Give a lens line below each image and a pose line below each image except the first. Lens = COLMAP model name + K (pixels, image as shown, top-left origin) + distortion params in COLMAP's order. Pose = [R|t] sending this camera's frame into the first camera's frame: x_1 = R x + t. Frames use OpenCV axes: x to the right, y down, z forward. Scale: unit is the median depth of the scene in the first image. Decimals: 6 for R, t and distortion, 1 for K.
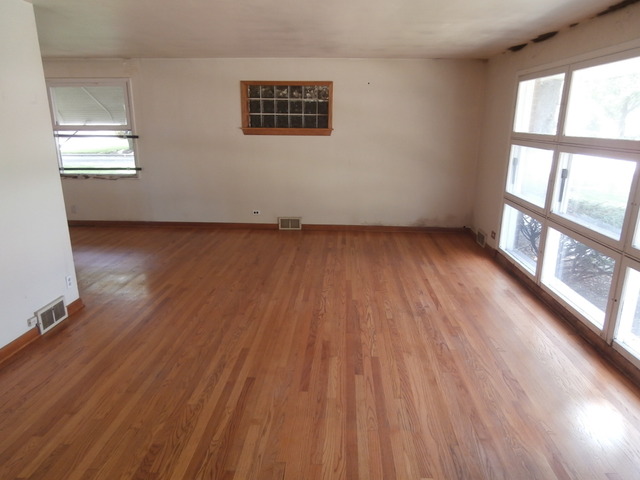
lens RADIAL K [[446.7, 0, 320.5], [0, 446.7, 239.3], [0, 0, 1]] dist [-0.006148, 0.002575]
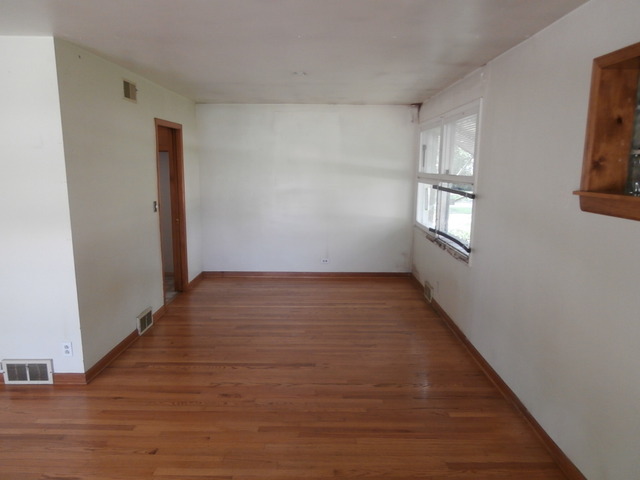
lens RADIAL K [[446.7, 0, 320.6], [0, 446.7, 246.0], [0, 0, 1]] dist [-0.006148, 0.002575]
pose [[0.069581, 0.174498, -0.982196, 0.292874], [-0.263544, 0.952818, 0.150609, -0.363497], [0.962135, 0.248372, 0.112286, 1.353159]]
